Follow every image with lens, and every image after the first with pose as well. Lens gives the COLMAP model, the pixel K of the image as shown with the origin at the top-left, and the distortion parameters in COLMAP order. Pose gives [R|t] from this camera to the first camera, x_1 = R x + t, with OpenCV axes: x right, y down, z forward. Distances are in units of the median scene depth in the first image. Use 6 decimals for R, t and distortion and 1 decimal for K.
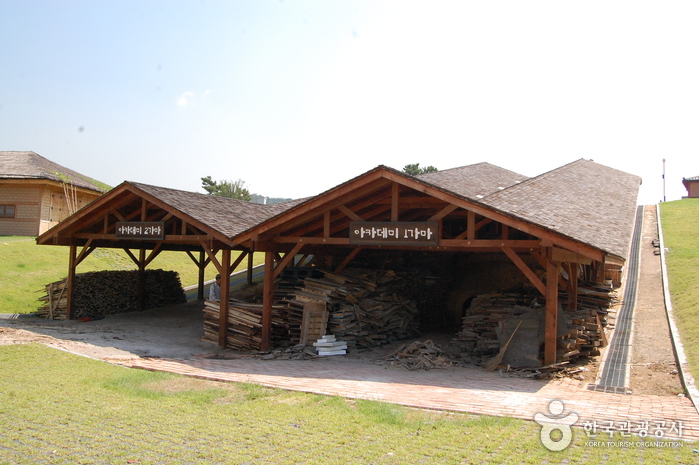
lens RADIAL K [[527.3, 0, 349.5], [0, 527.3, 232.5], [0, 0, 1]] dist [-0.069469, 0.006534]
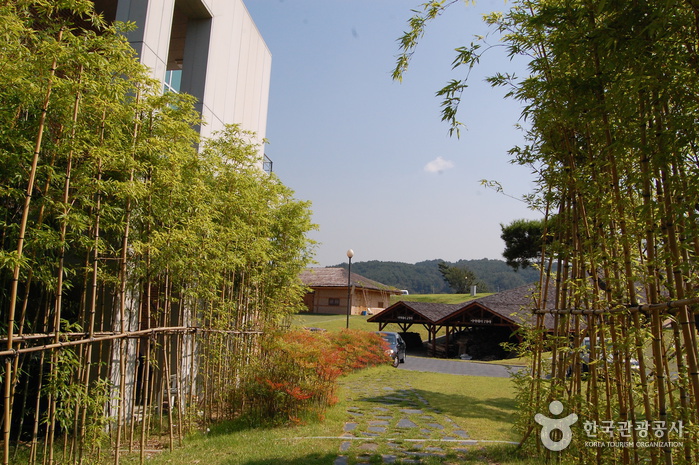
lens RADIAL K [[527.3, 0, 349.5], [0, 527.3, 232.5], [0, 0, 1]] dist [-0.069469, 0.006534]
pose [[0.899380, -0.069786, -0.431562, 0.491566], [0.018348, 0.992332, -0.122228, -0.101354], [0.436783, 0.102011, 0.893764, -1.447742]]
